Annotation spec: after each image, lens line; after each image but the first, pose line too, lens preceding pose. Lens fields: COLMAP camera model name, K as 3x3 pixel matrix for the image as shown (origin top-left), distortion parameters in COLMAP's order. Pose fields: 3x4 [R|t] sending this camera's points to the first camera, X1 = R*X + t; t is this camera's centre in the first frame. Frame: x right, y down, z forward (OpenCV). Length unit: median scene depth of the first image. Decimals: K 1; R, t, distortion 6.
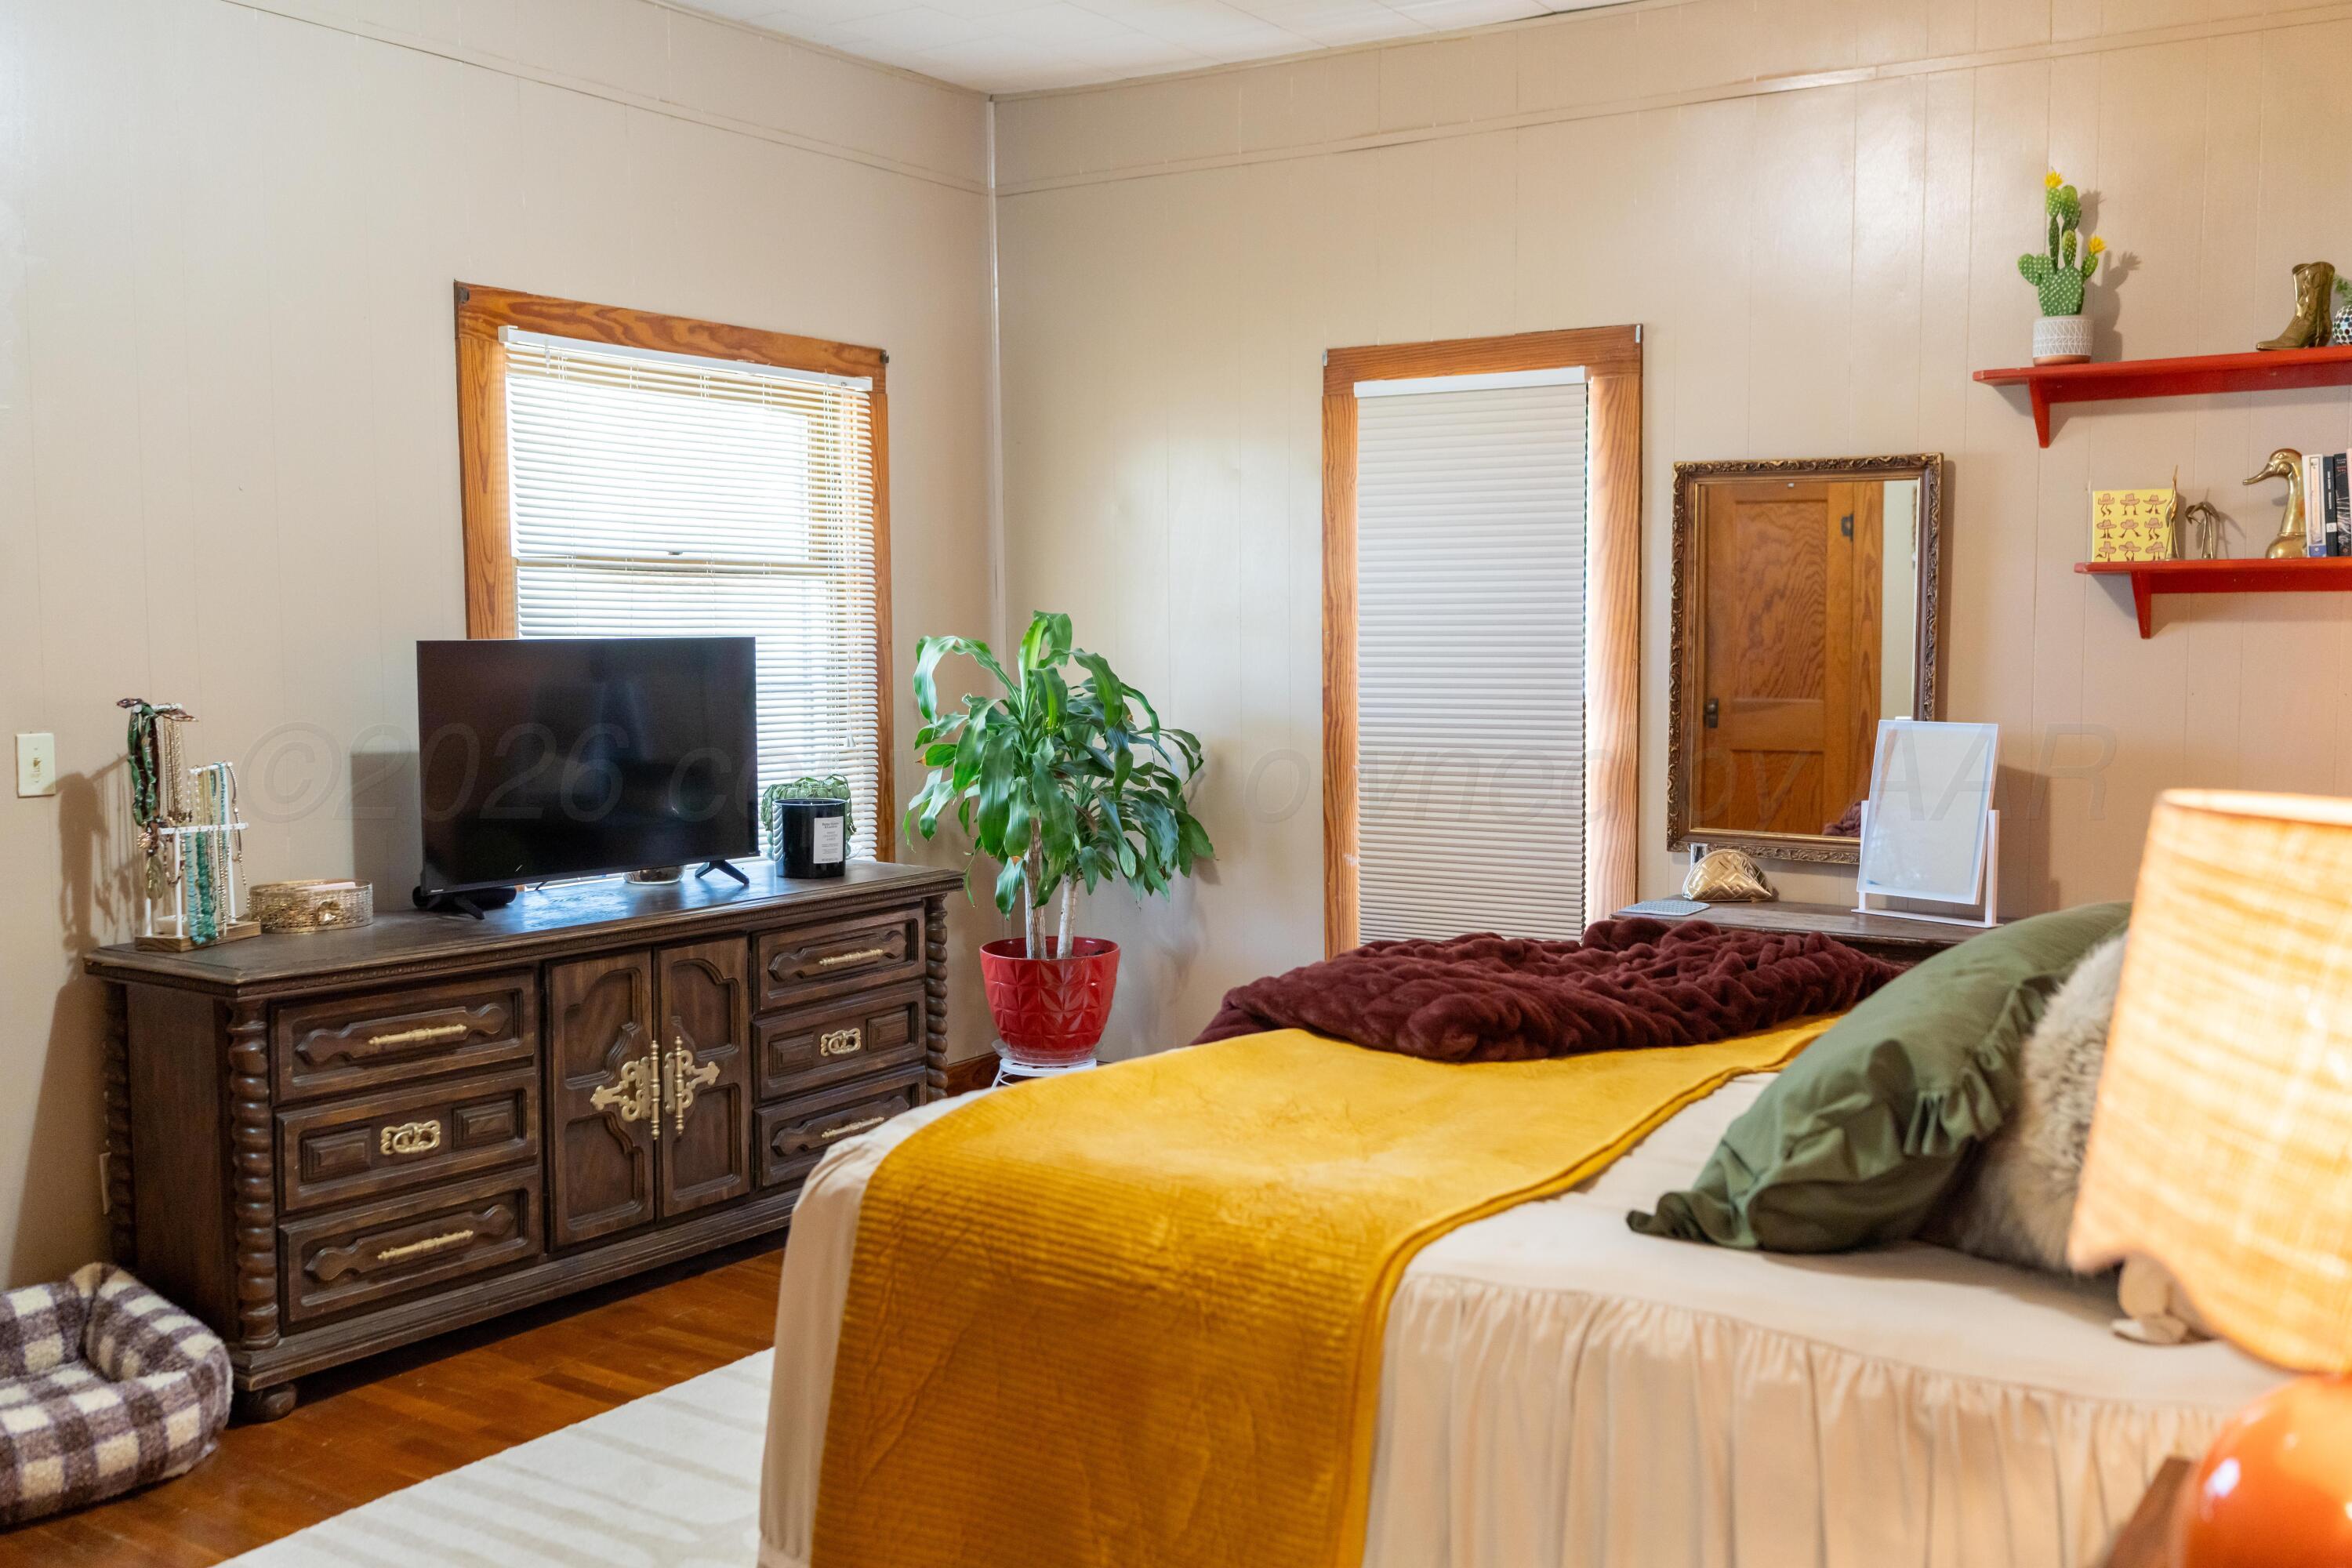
lens RADIAL K [[2169.5, 0, 1176.0], [0, 2169.5, 784.0], [0, 0, 1]] dist [0.056982, -0.049006]
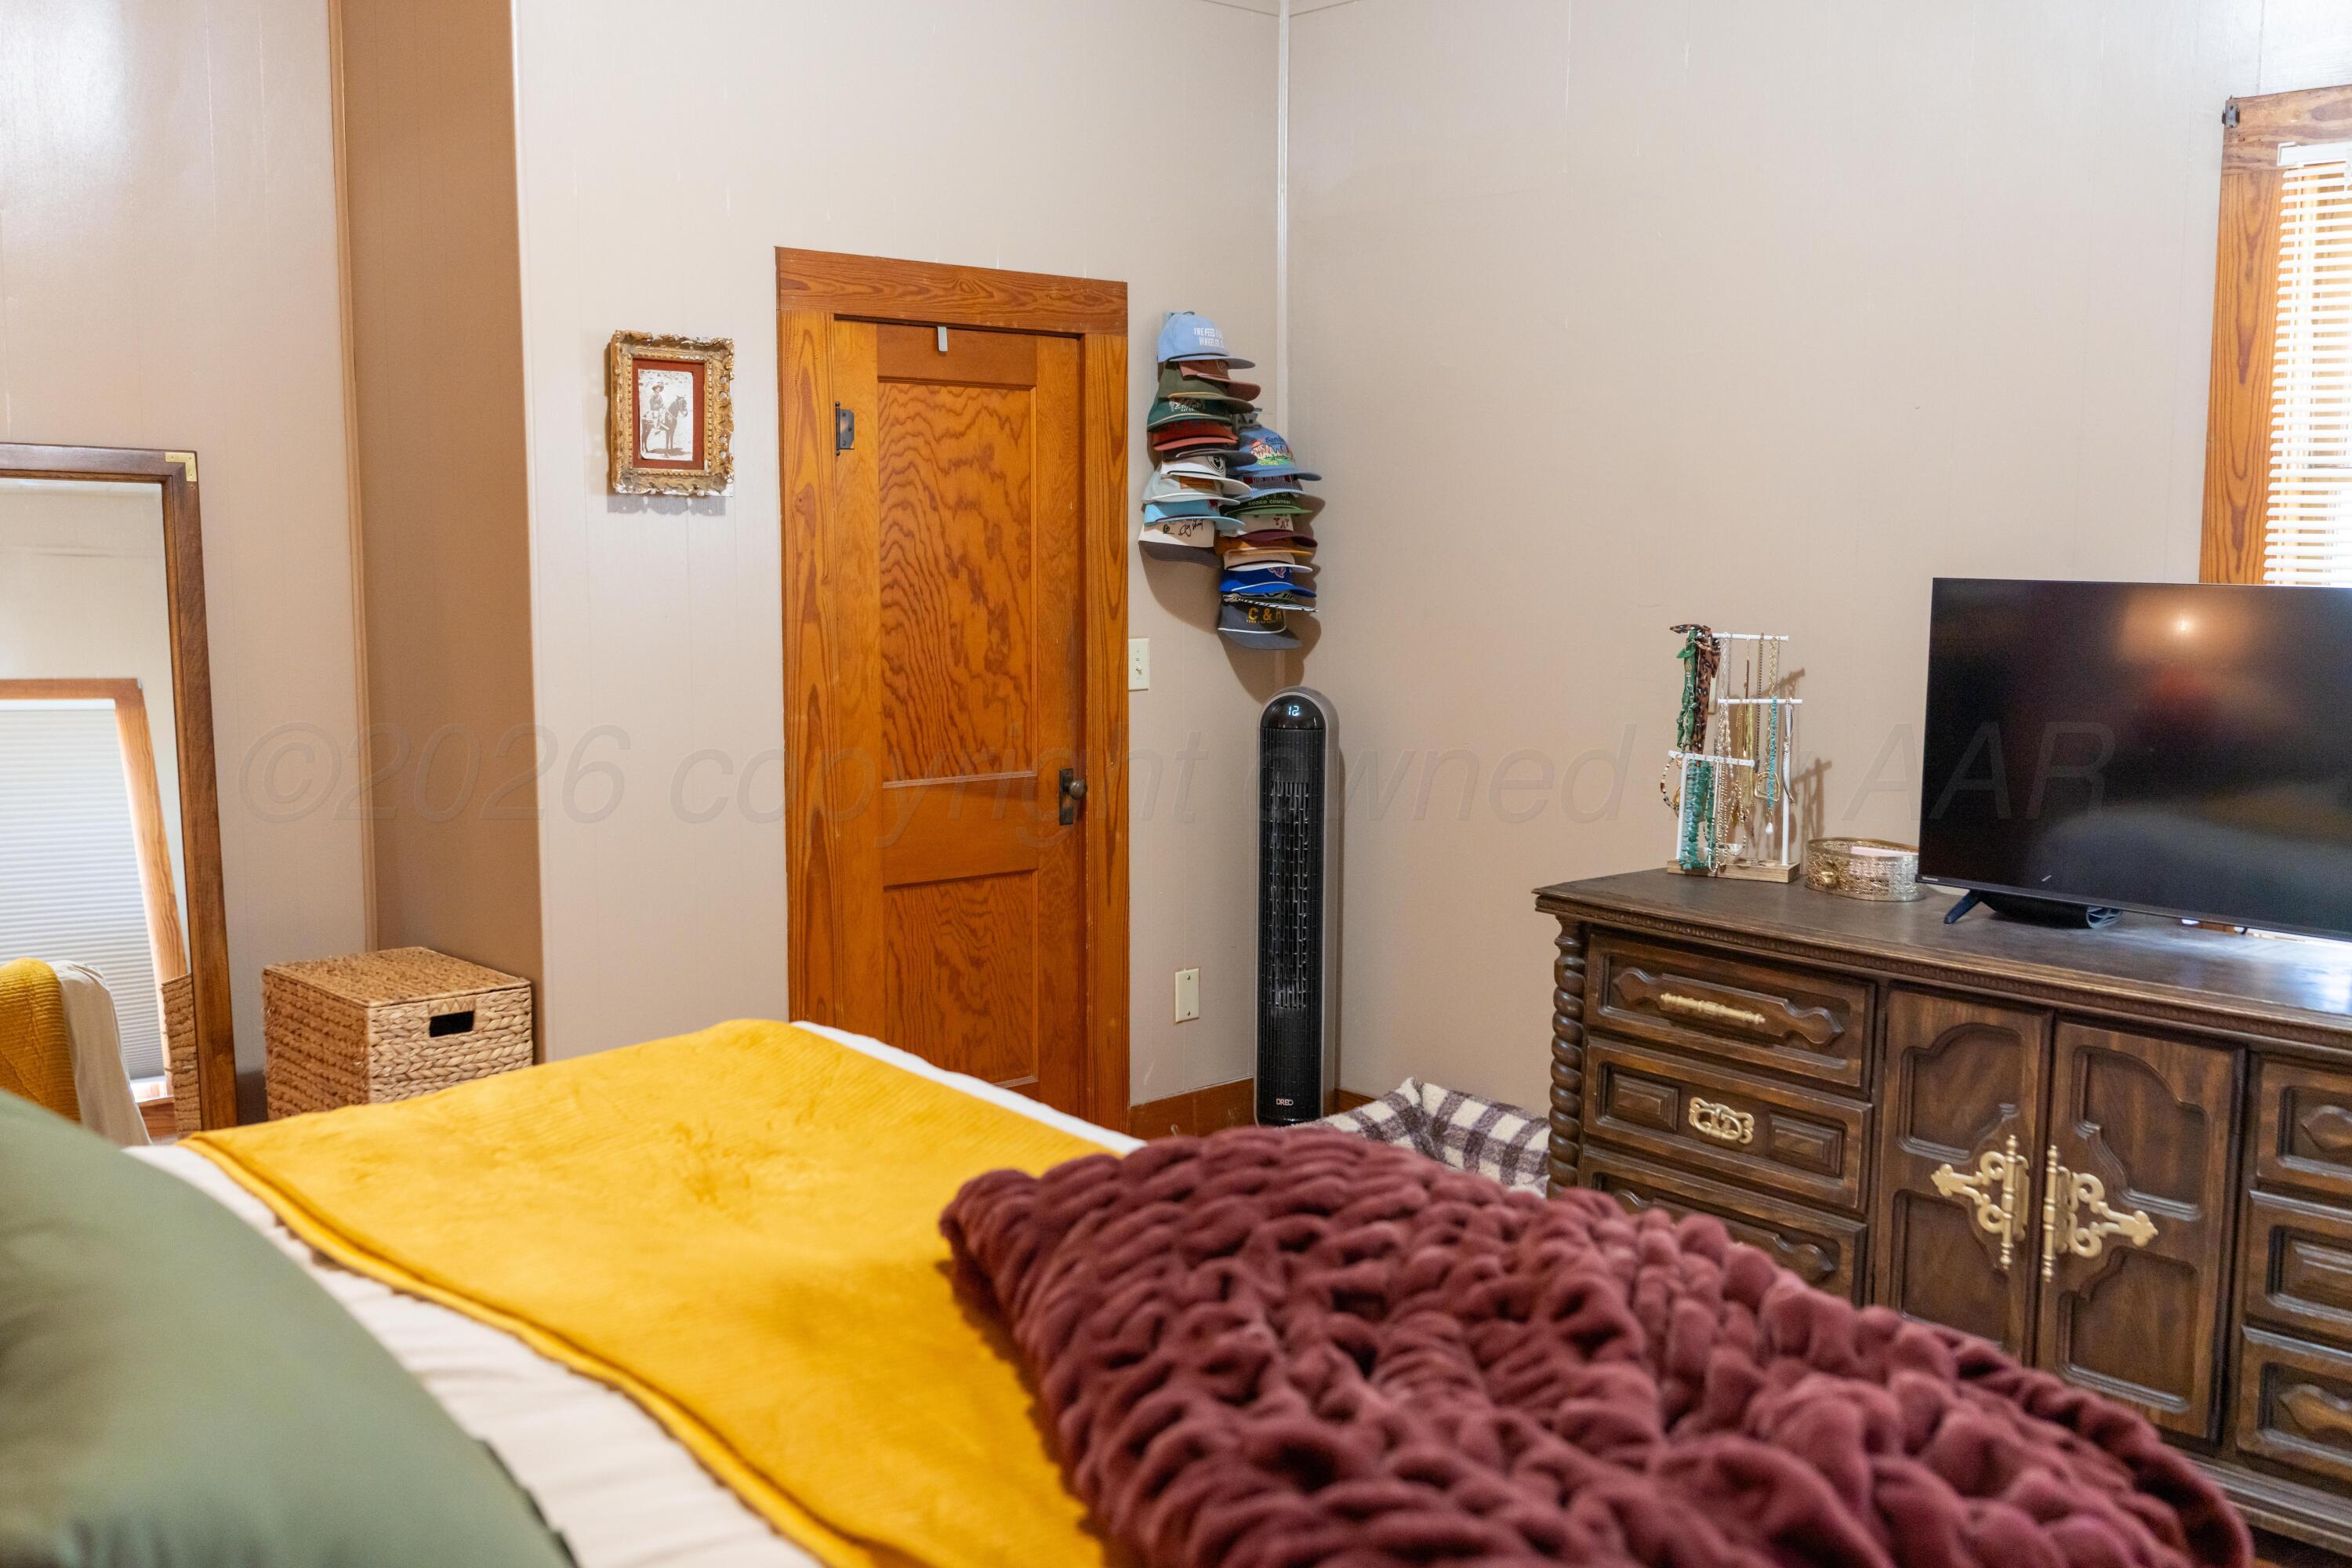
lens RADIAL K [[2169.5, 0, 1176.0], [0, 2169.5, 784.0], [0, 0, 1]] dist [0.056982, -0.049006]
pose [[-0.201480, 0.112771, -0.972979, 0.524360], [-0.088207, 0.987225, 0.132687, -0.071749], [0.975513, 0.112558, -0.188959, 0.868492]]
